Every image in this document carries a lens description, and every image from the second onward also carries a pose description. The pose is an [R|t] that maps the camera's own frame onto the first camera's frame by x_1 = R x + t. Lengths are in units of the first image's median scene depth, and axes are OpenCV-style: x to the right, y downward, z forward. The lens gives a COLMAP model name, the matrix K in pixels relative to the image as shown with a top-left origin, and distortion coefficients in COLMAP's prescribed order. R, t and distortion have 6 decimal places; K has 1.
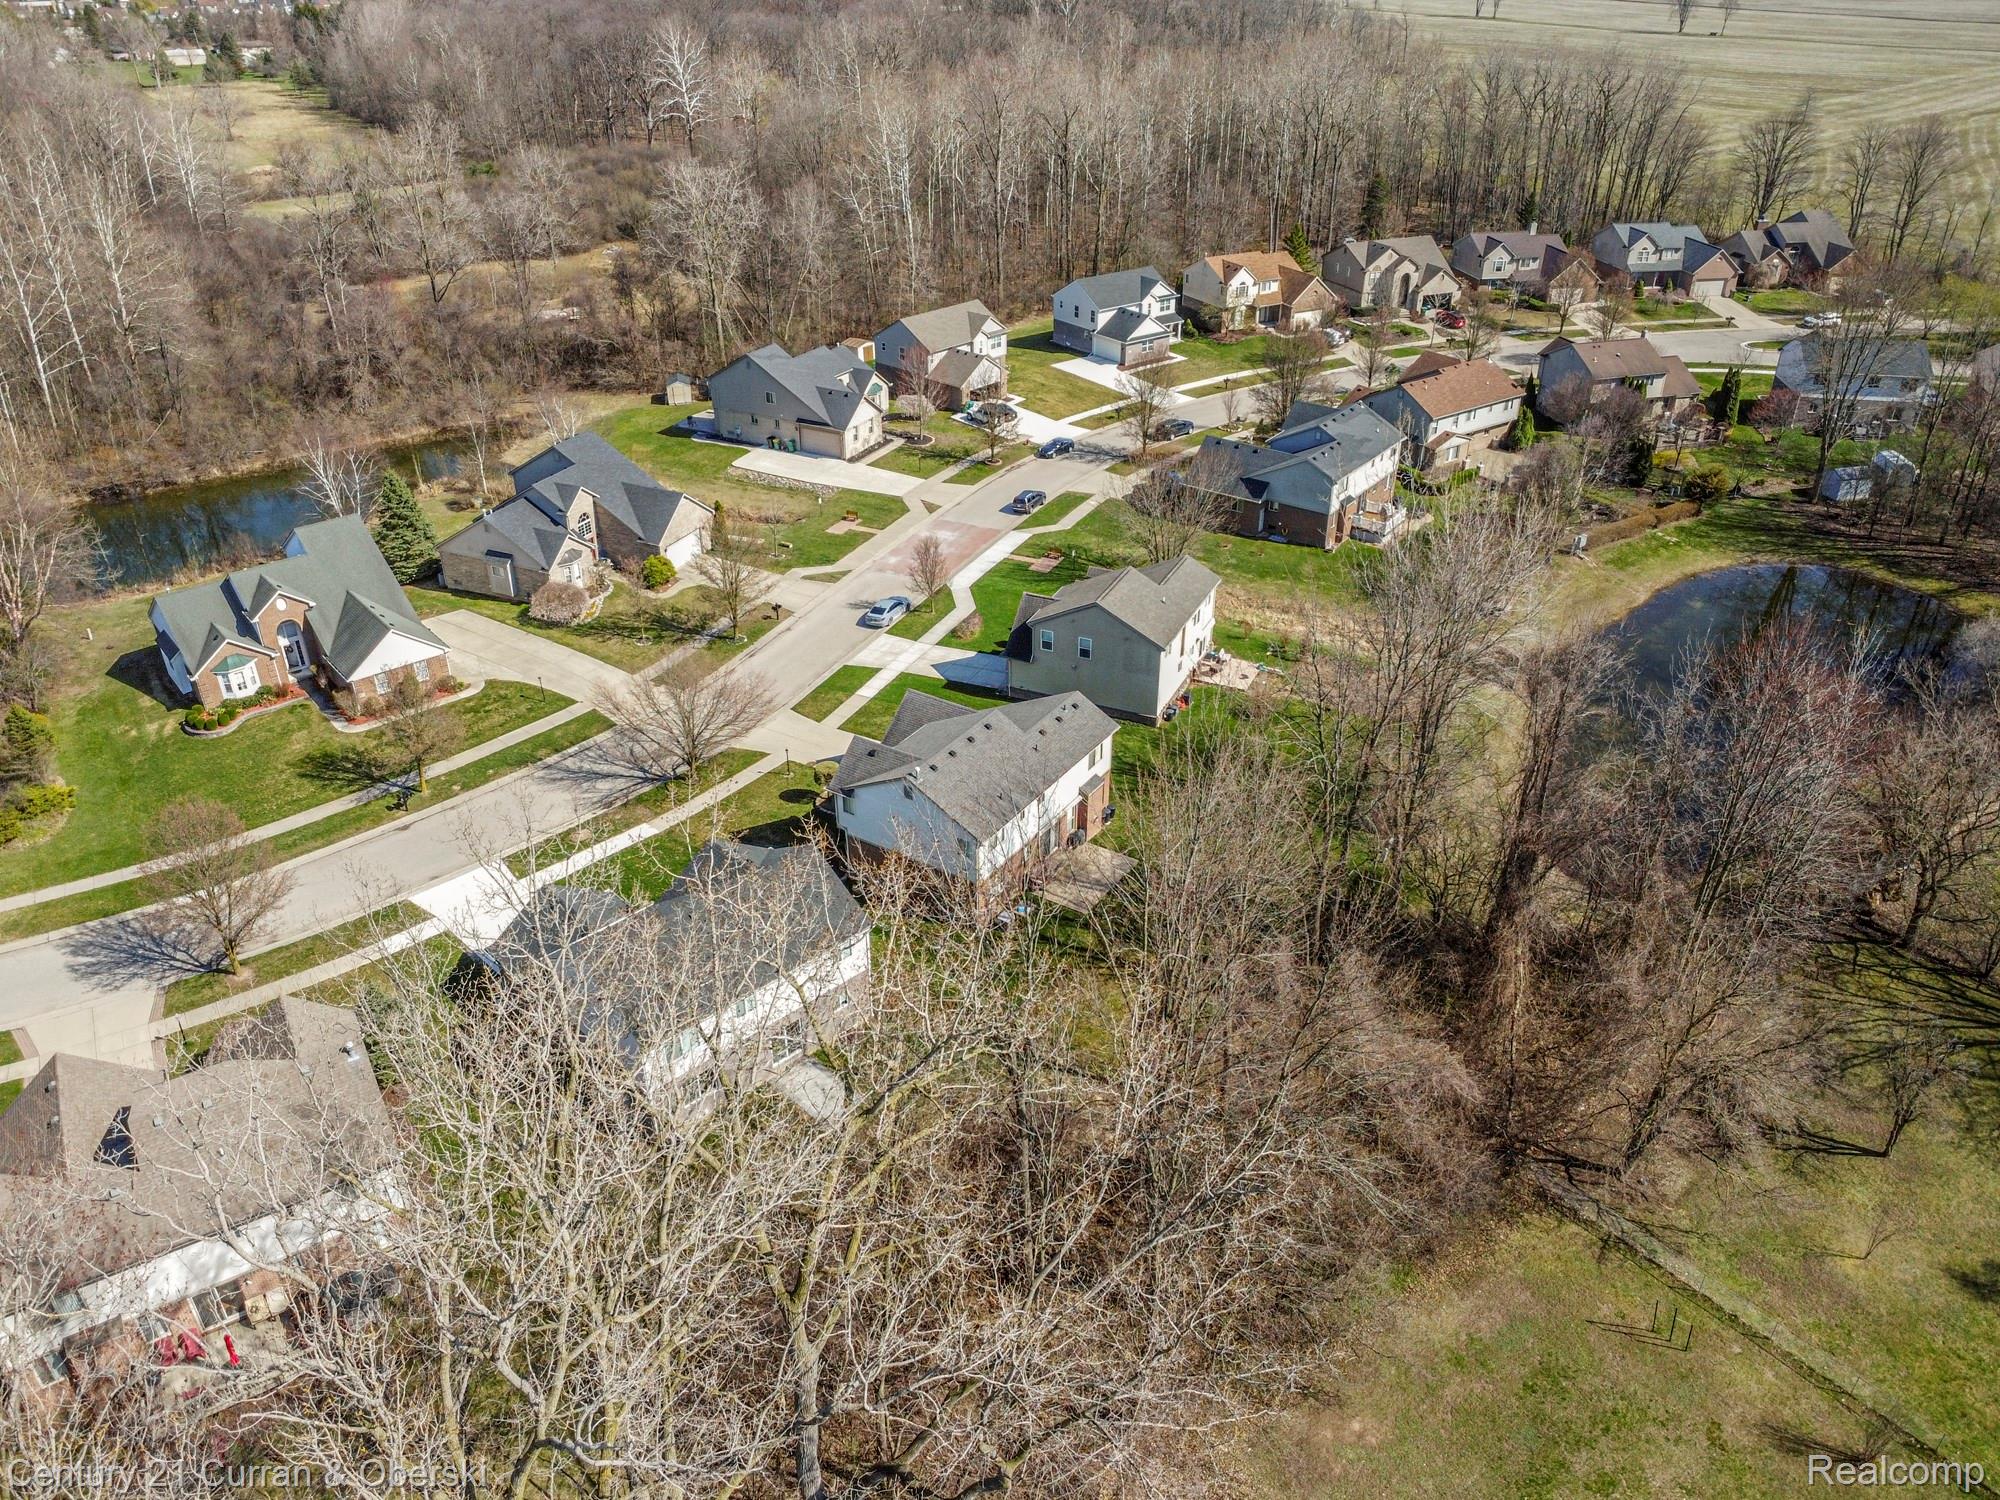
lens RADIAL K [[1450.0, 0, 1002.2], [0, 1450.0, 746.3], [0, 0, 1]] dist [-0.026433, -0.006169]
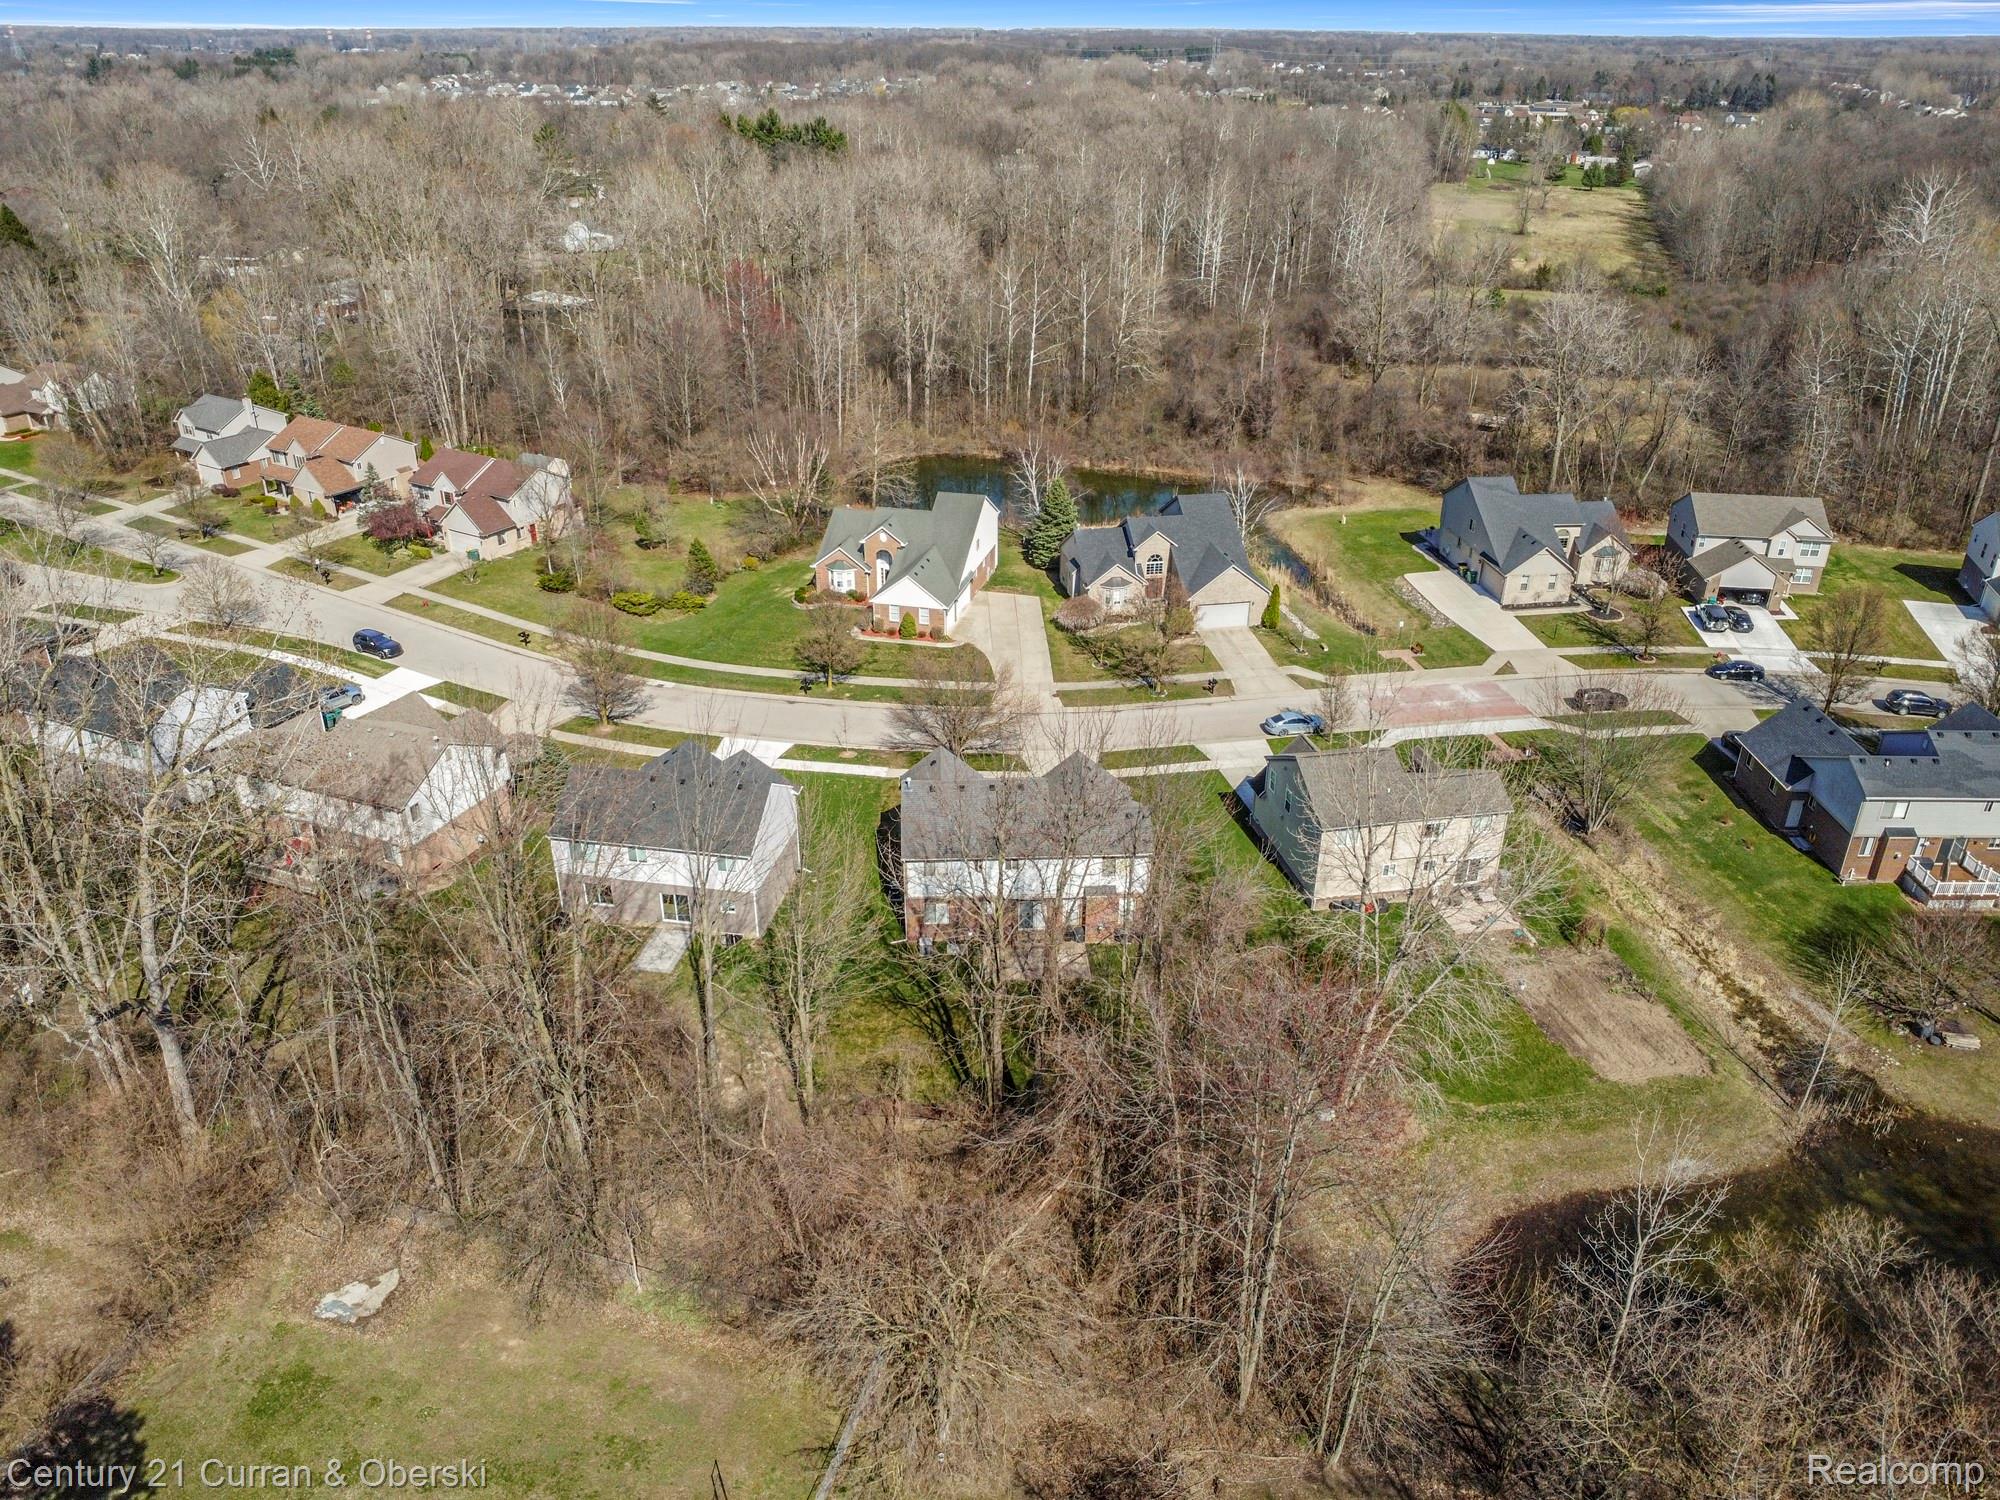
lens RADIAL K [[1450.0, 0, 1002.2], [0, 1450.0, 746.3], [0, 0, 1]] dist [-0.026433, -0.006169]
pose [[0.584880, 0.367263, -0.723210, 0.484437], [-0.416325, 0.901139, 0.120926, -0.106554], [0.696124, 0.230363, 0.679959, 0.170403]]
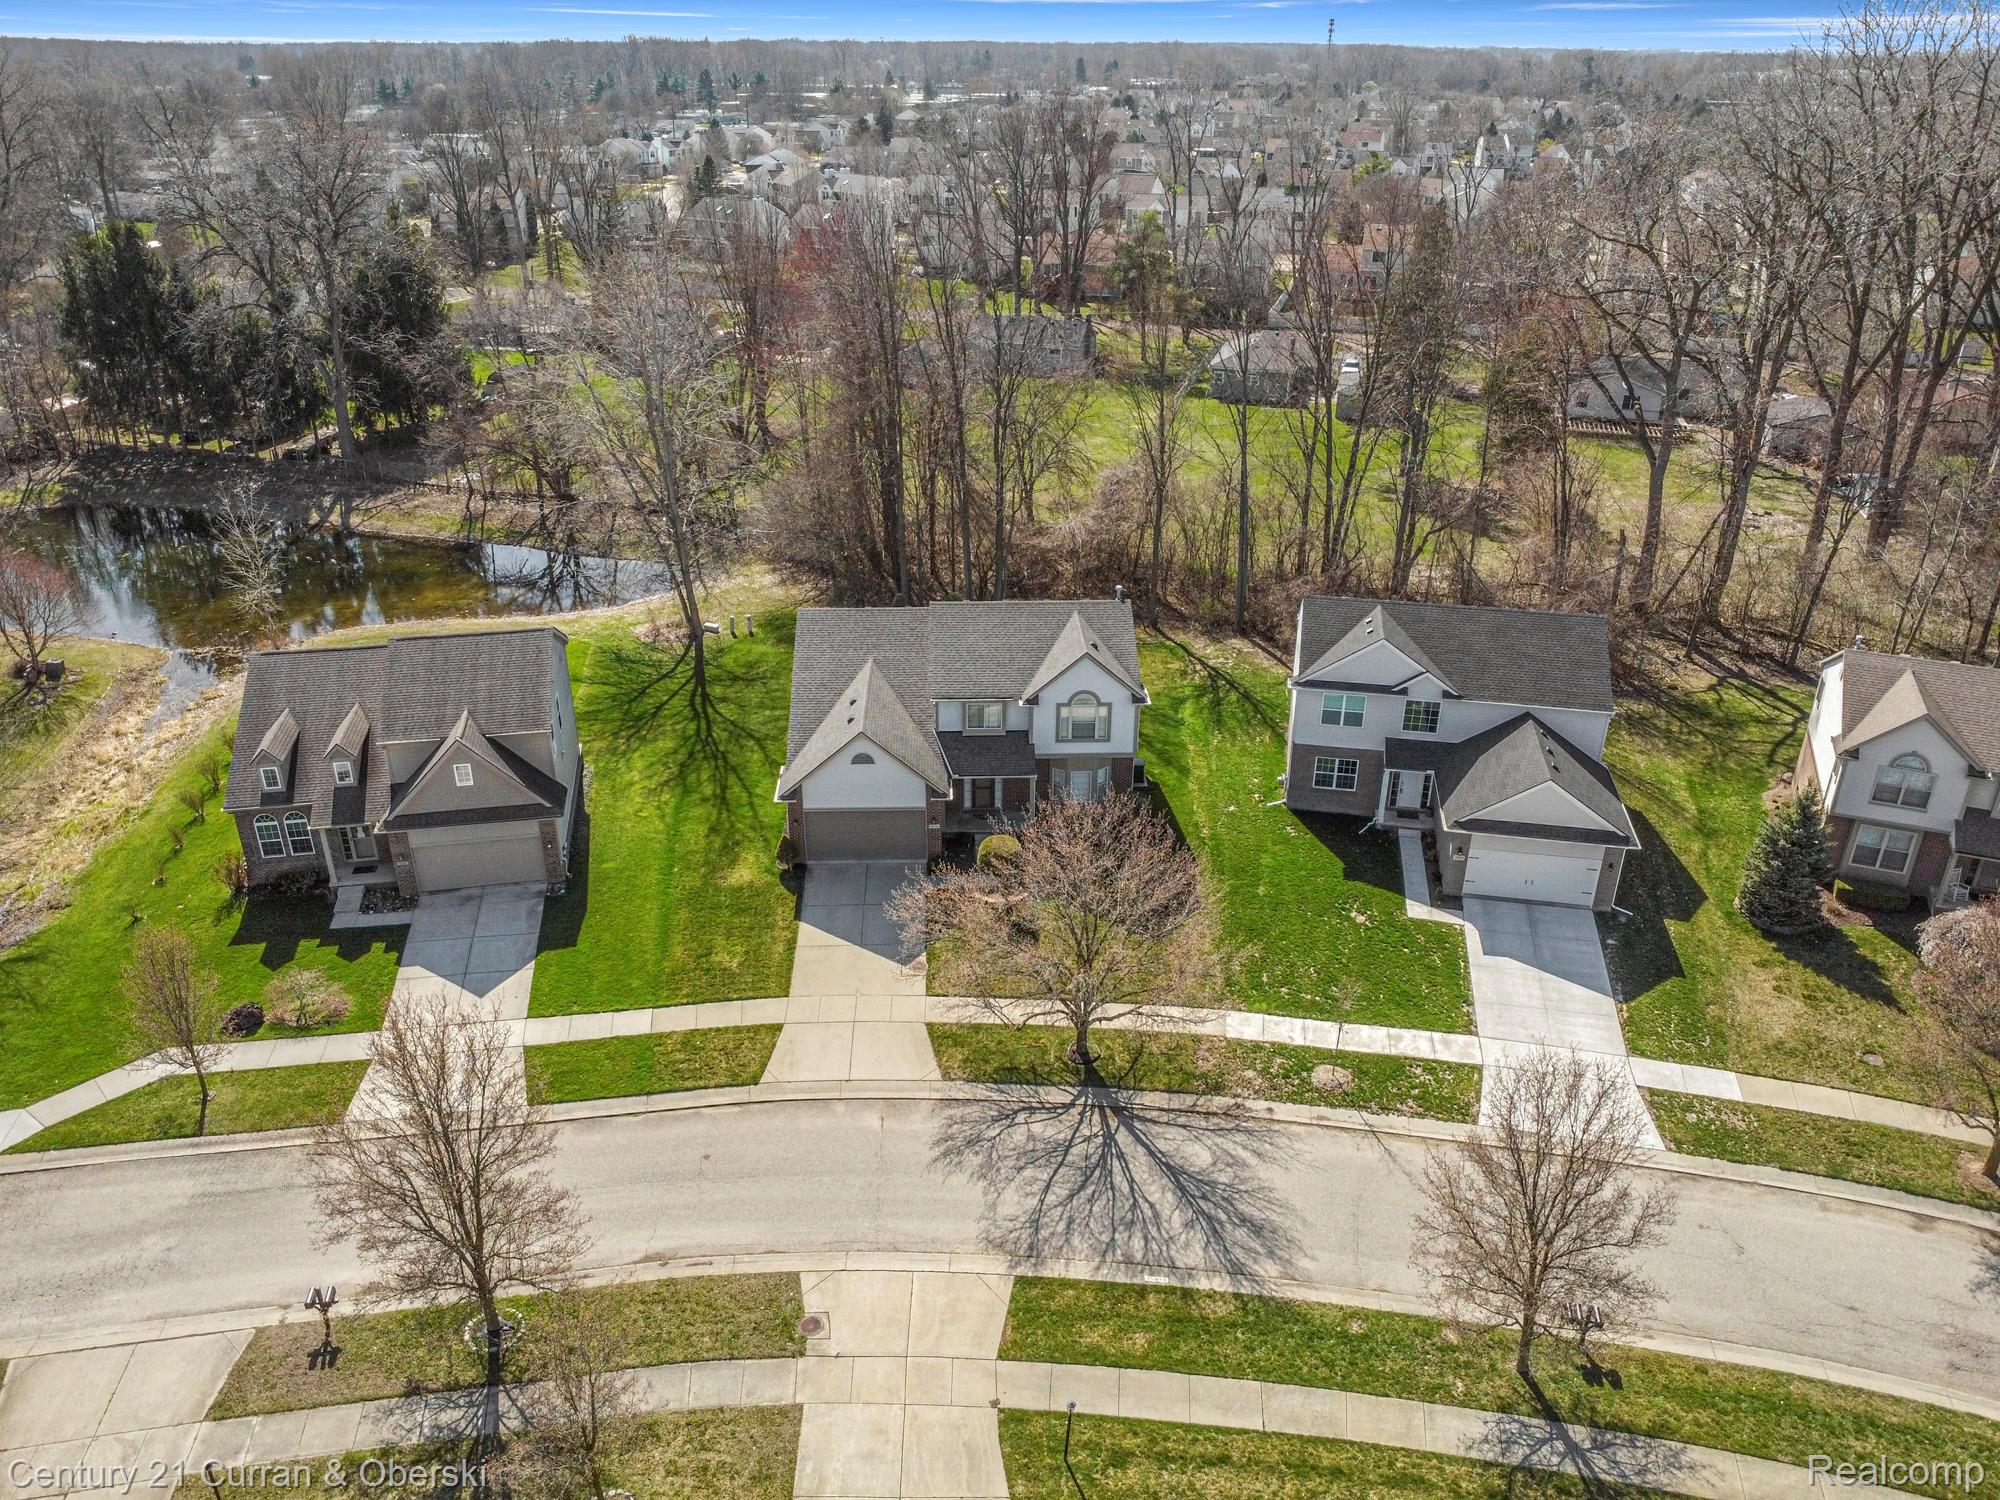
lens RADIAL K [[1450.0, 0, 1002.2], [0, 1450.0, 746.3], [0, 0, 1]] dist [-0.026433, -0.006169]
pose [[-0.580964, -0.359939, 0.730017, -0.405151], [0.408146, 0.647158, 0.643897, -0.299333], [-0.704200, 0.672034, -0.229068, 0.796657]]
